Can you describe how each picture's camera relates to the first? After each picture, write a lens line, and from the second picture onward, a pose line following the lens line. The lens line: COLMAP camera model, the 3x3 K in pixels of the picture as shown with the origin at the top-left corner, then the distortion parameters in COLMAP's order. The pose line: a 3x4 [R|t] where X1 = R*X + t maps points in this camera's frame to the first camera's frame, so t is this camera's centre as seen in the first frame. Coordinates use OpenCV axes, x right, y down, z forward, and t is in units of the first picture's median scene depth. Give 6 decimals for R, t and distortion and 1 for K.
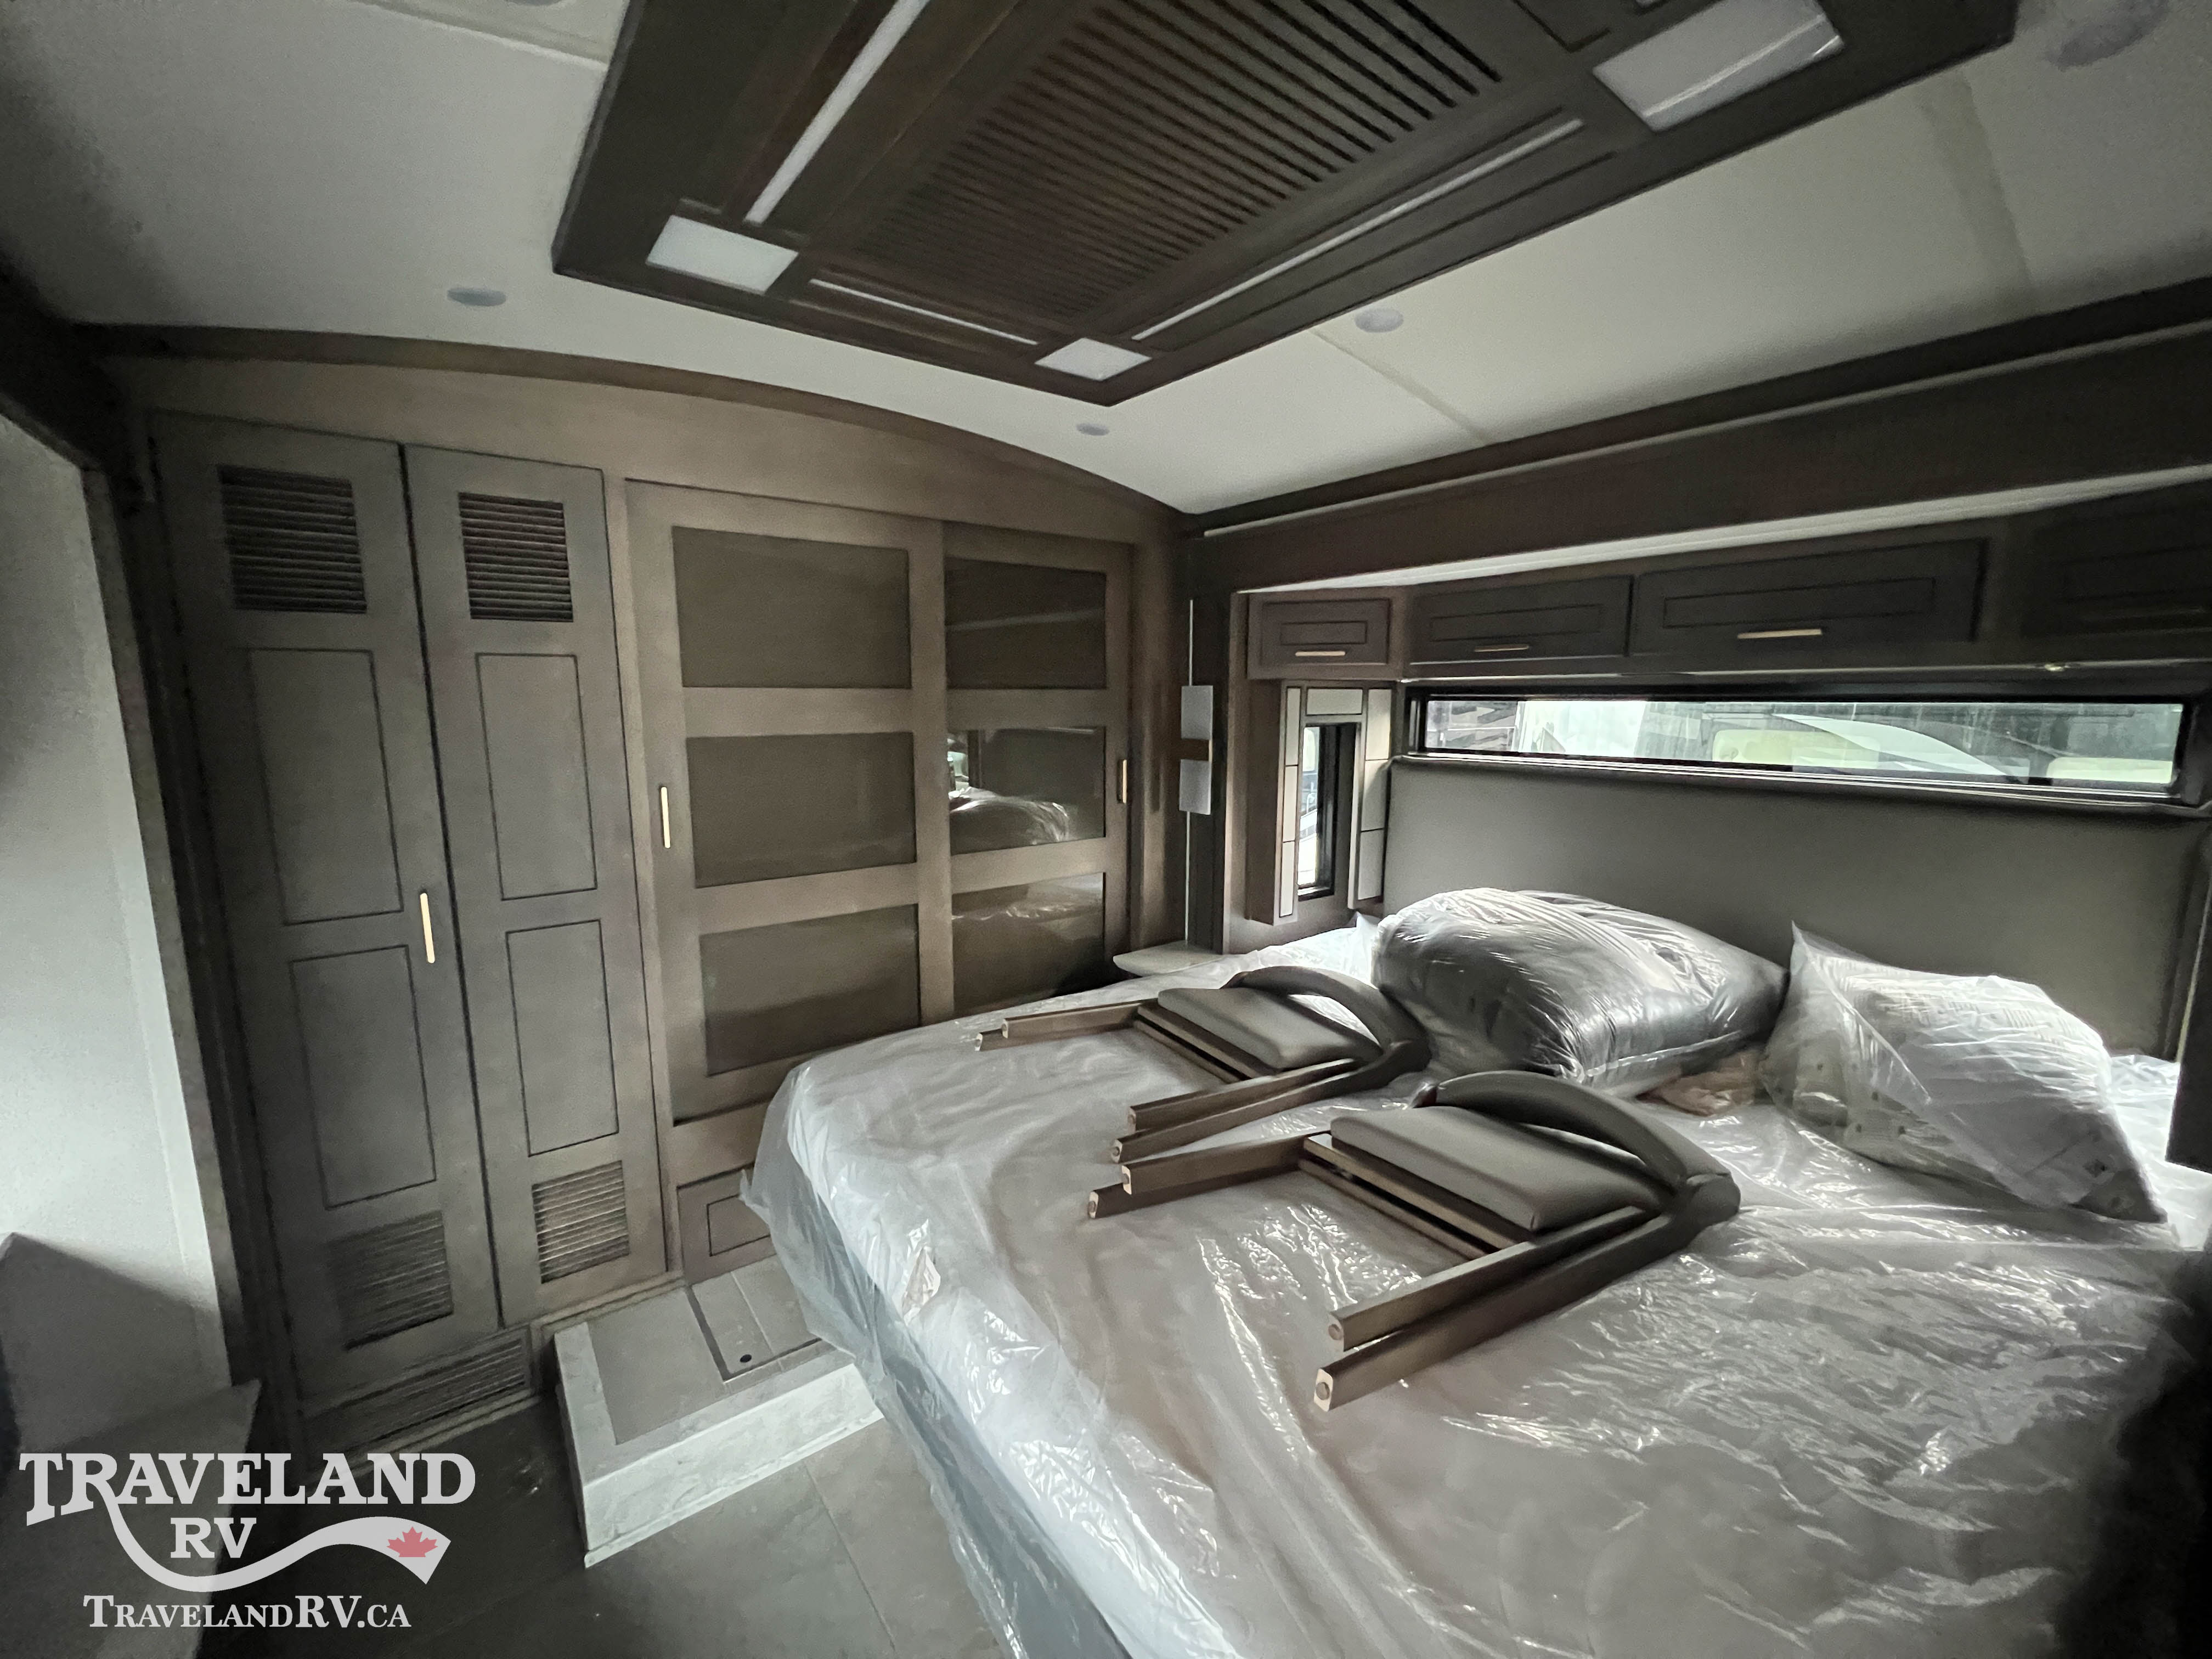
lens RADIAL K [[885.7, 0, 1098.9], [0, 885.7, 825.1], [0, 0, 1]] dist [-0.001111, -0.000274]
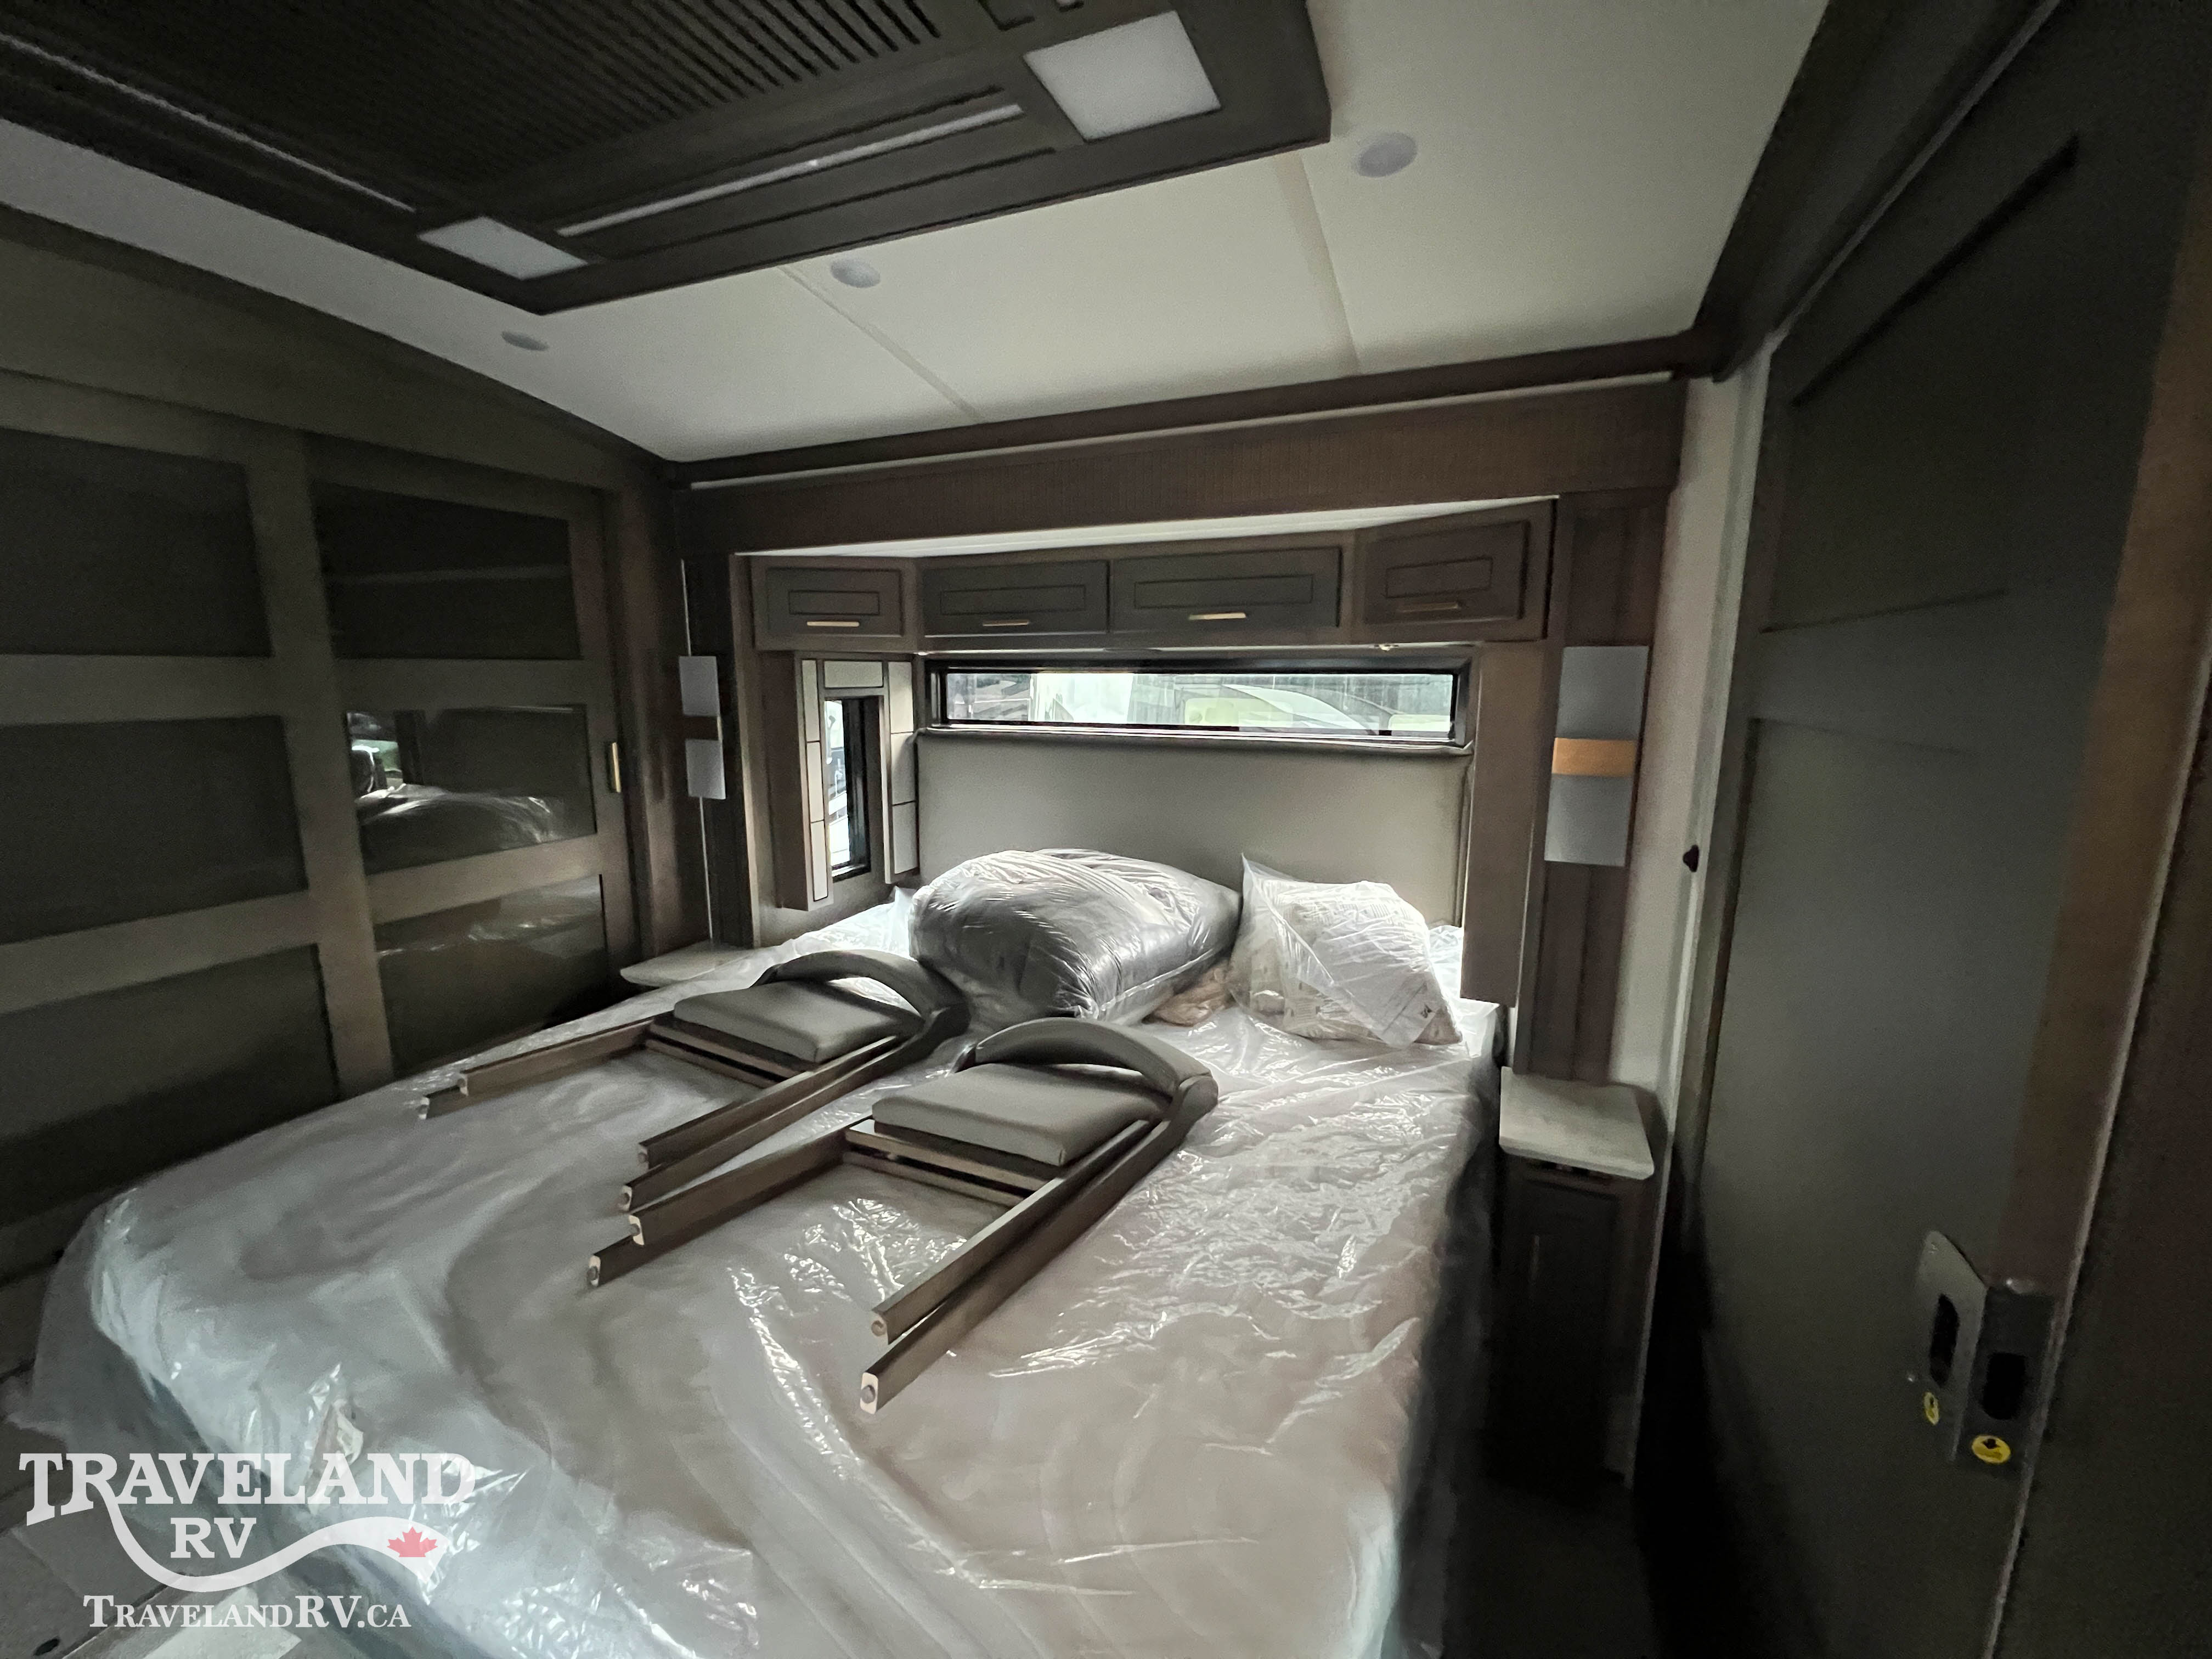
lens RADIAL K [[885.7, 0, 1101.7], [0, 885.7, 821.8], [0, 0, 1]] dist [-0.001111, -0.000274]
pose [[0.874765, -0.080219, 0.477861, 0.041348], [0.068253, 0.996767, 0.042386, -0.000748], [-0.479717, -0.004462, 0.877412, 0.026288]]
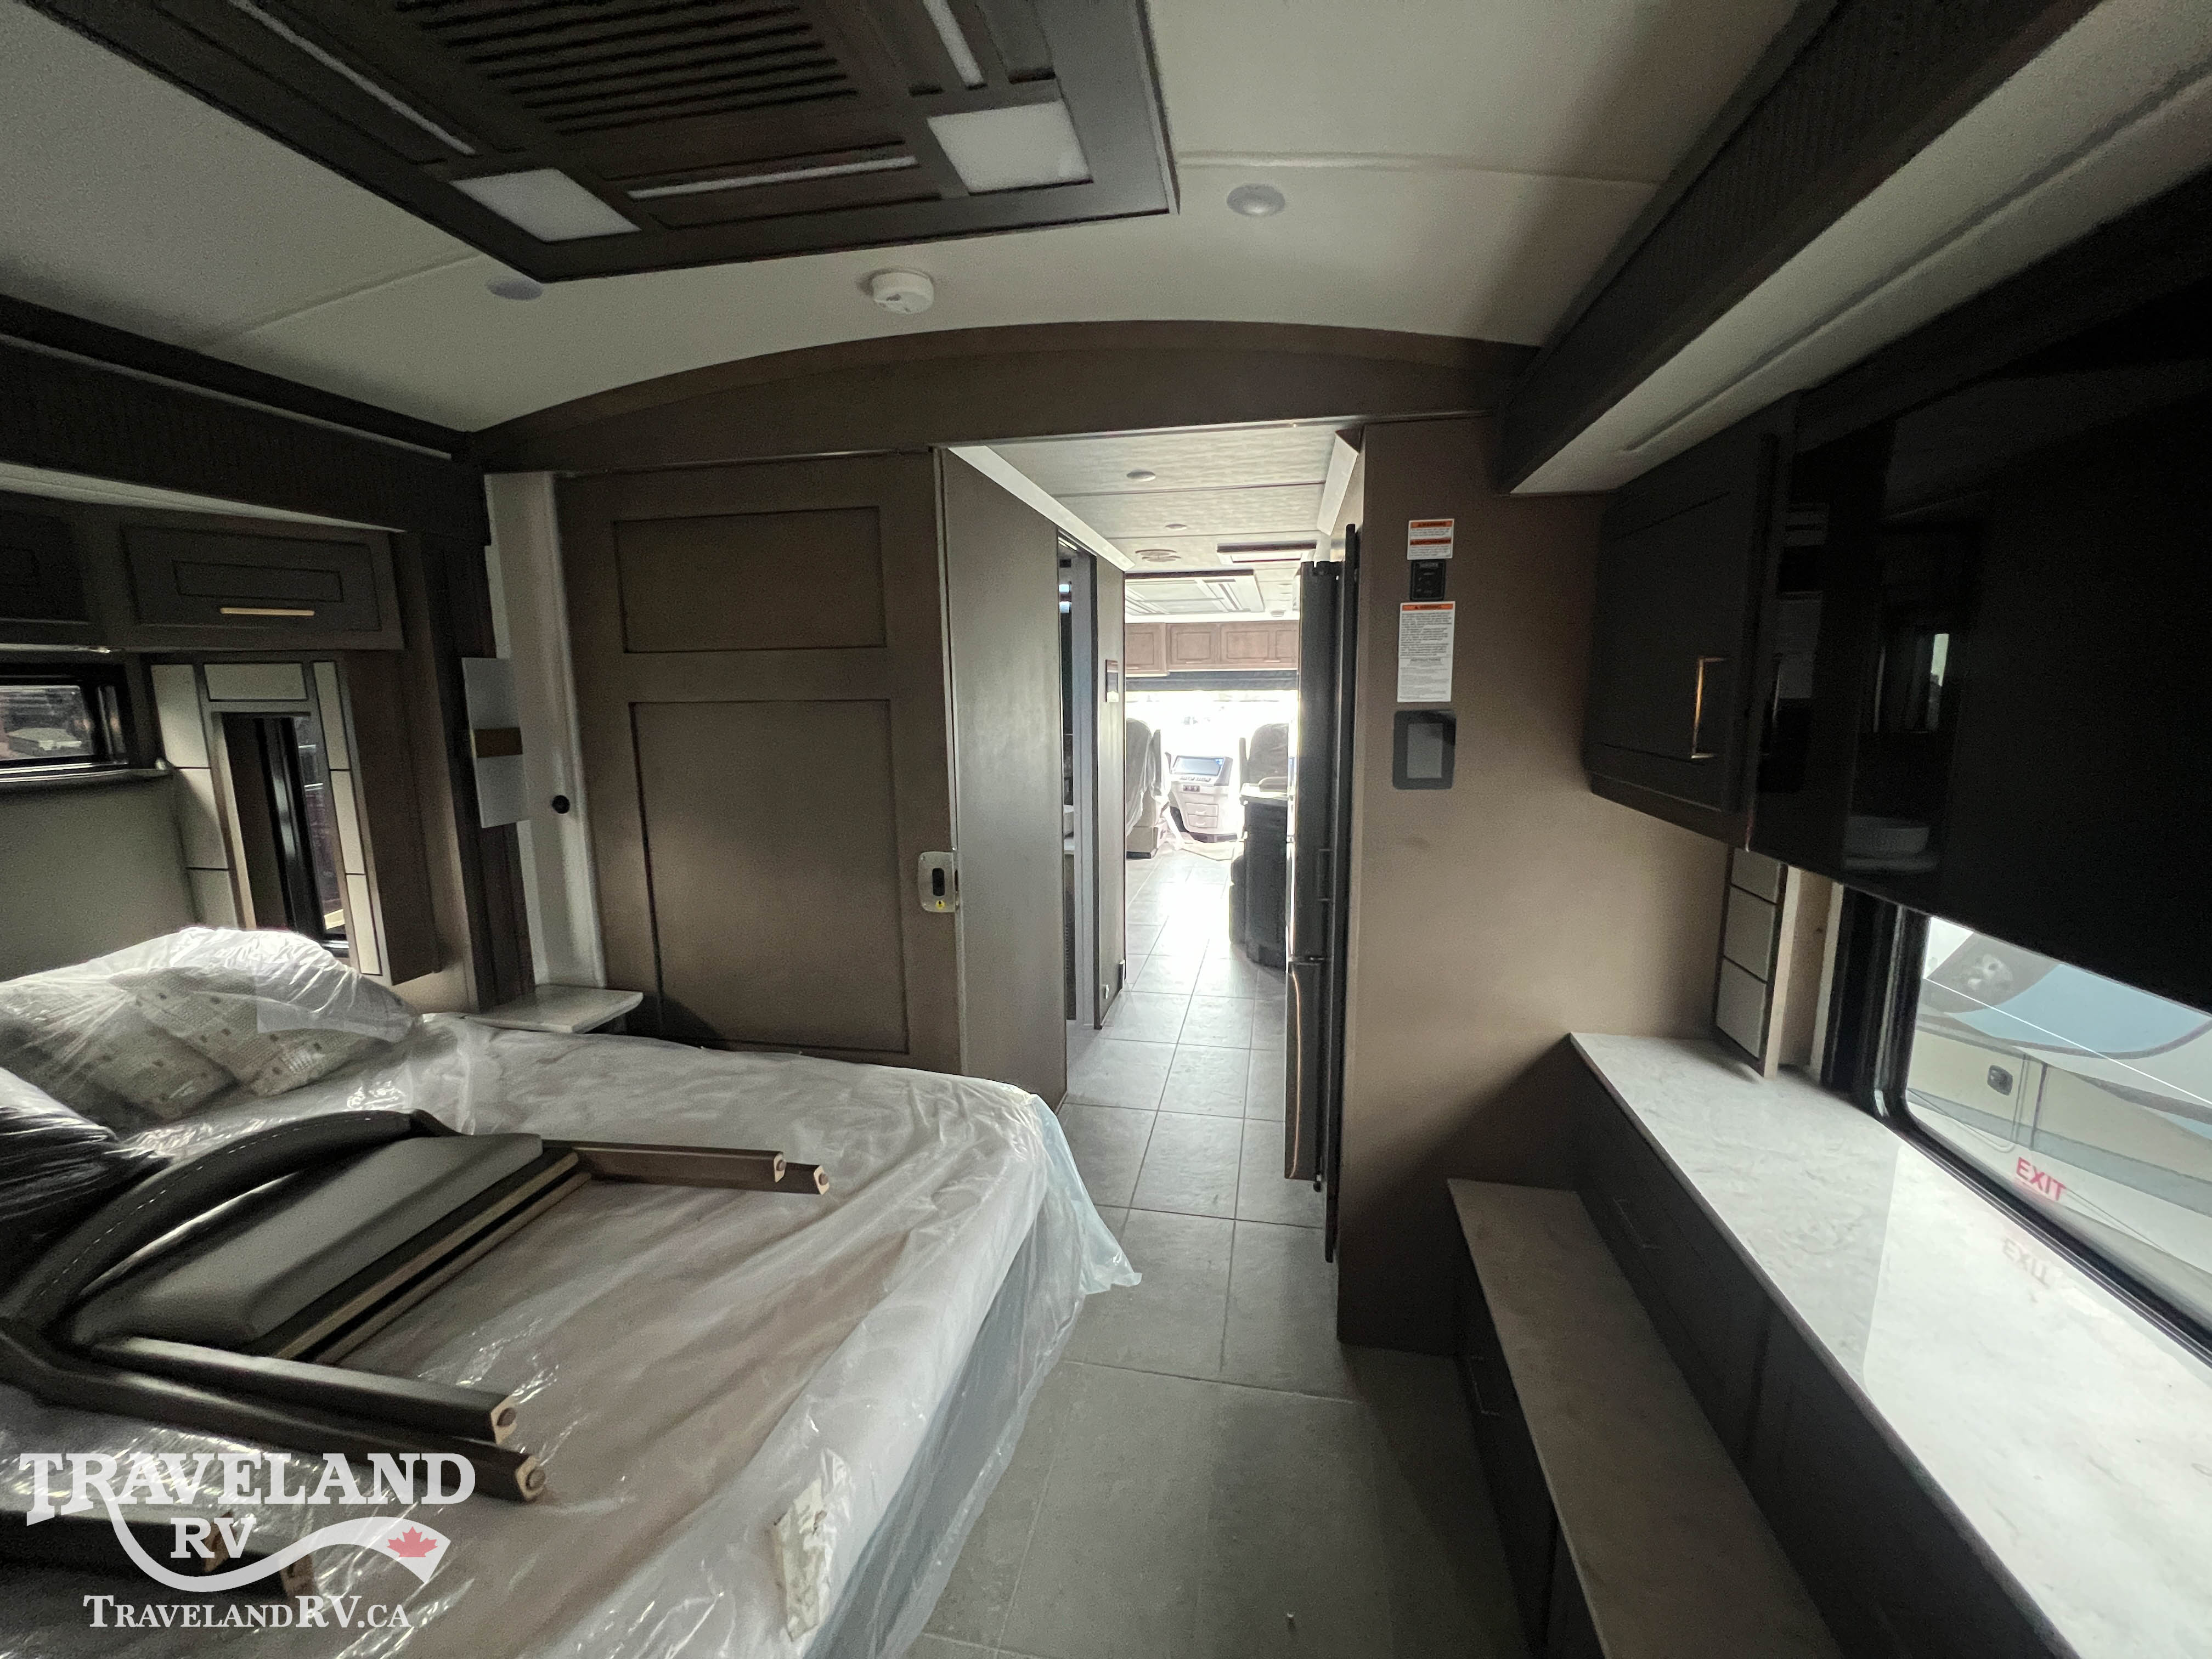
lens RADIAL K [[885.7, 0, 1108.3], [0, 885.7, 825.8], [0, 0, 1]] dist [-0.001111, -0.000274]
pose [[-0.656656, -0.118765, 0.744781, -0.617102], [0.115424, 0.960064, 0.254861, -0.113935], [-0.745306, 0.253321, -0.616724, 0.862927]]
